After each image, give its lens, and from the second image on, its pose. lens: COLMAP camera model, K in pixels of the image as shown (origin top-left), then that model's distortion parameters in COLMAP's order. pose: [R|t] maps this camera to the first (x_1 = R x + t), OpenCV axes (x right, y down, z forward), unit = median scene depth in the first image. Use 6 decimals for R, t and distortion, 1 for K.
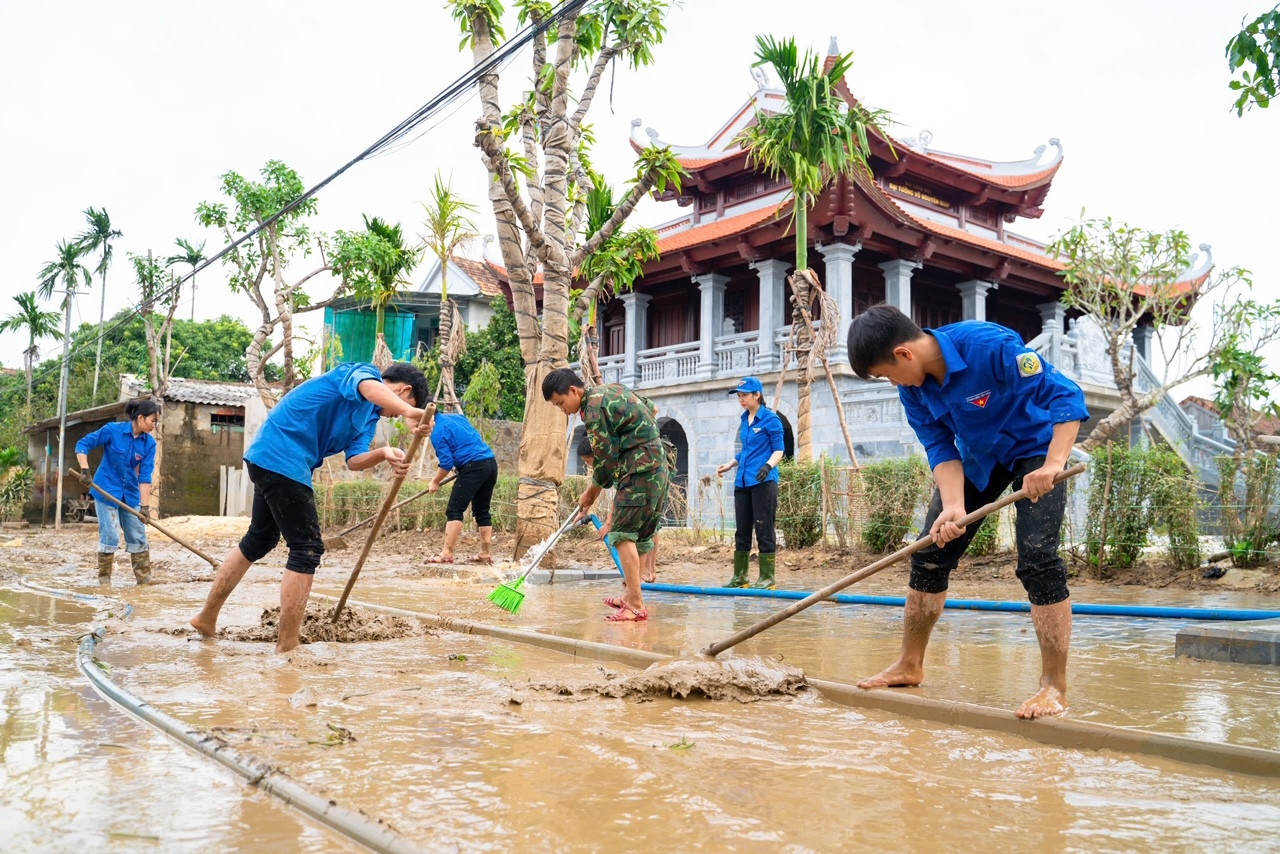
lens RADIAL K [[1067.8, 0, 640.0], [0, 1067.8, 427.0], [0, 0, 1]] dist [-0.038924, 0.003138]
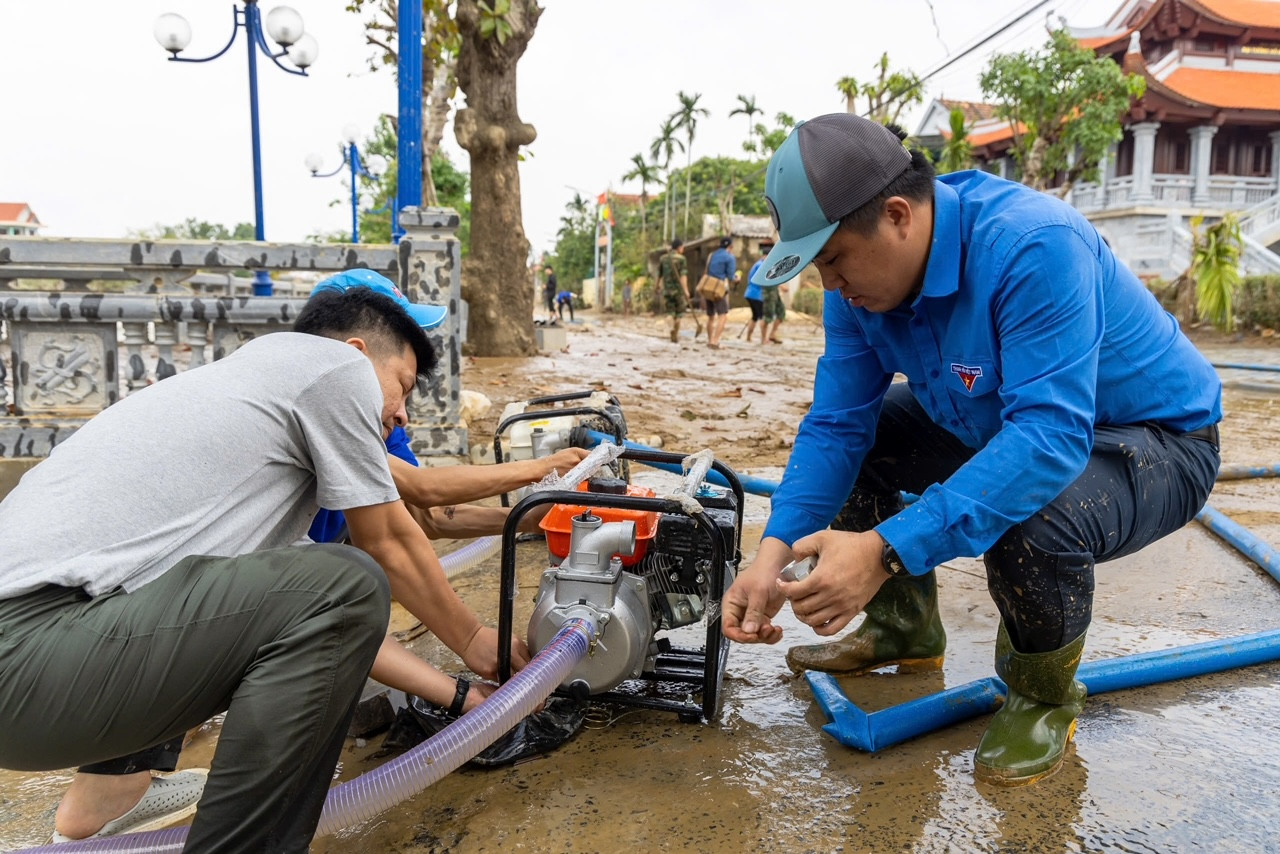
lens RADIAL K [[1067.8, 0, 640.0], [0, 1067.8, 427.0], [0, 0, 1]] dist [-0.038924, 0.003138]
pose [[0.872245, 0.051367, -0.486364, 0.167536], [0.041899, 0.982964, 0.178956, -0.026332], [0.487271, -0.176472, 0.855234, -0.360257]]
